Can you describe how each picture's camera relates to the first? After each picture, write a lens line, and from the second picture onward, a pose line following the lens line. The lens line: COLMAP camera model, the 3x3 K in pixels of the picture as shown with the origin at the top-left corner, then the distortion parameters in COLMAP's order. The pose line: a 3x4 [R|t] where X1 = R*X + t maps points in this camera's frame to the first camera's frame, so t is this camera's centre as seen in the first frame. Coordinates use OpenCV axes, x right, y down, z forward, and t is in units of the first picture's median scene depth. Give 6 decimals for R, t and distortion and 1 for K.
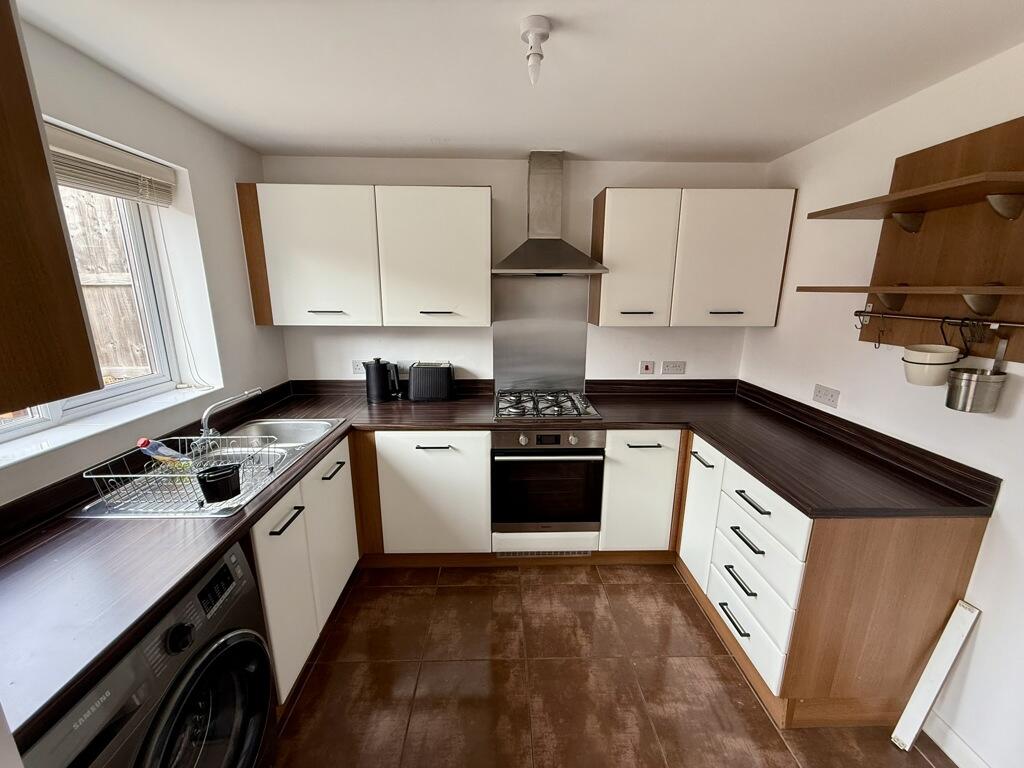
lens RADIAL K [[411.5, 0, 511.6], [0, 411.5, 389.6], [0, 0, 1]] dist [0.000536, 0.000205]
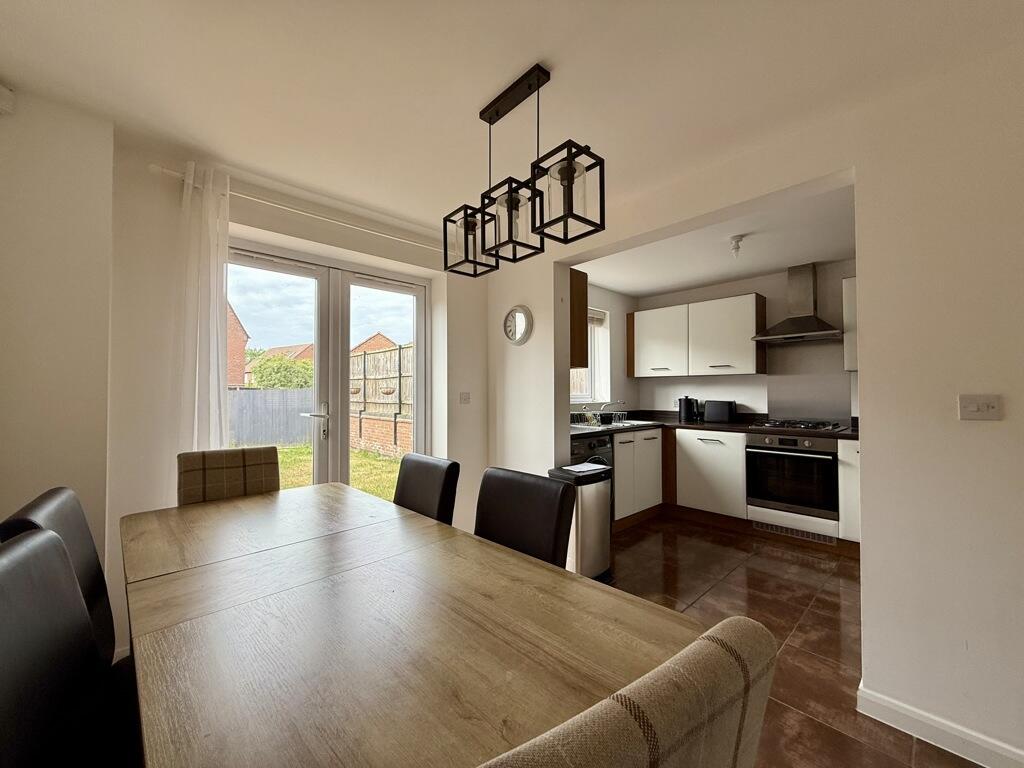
lens RADIAL K [[411.5, 0, 510.1], [0, 411.5, 386.5], [0, 0, 1]] dist [0.000536, 0.000205]
pose [[0.663475, -0.019352, -0.747948, 0.527745], [-0.168712, 0.970050, -0.174756, 0.347488], [0.728929, 0.242134, 0.640339, -0.727532]]
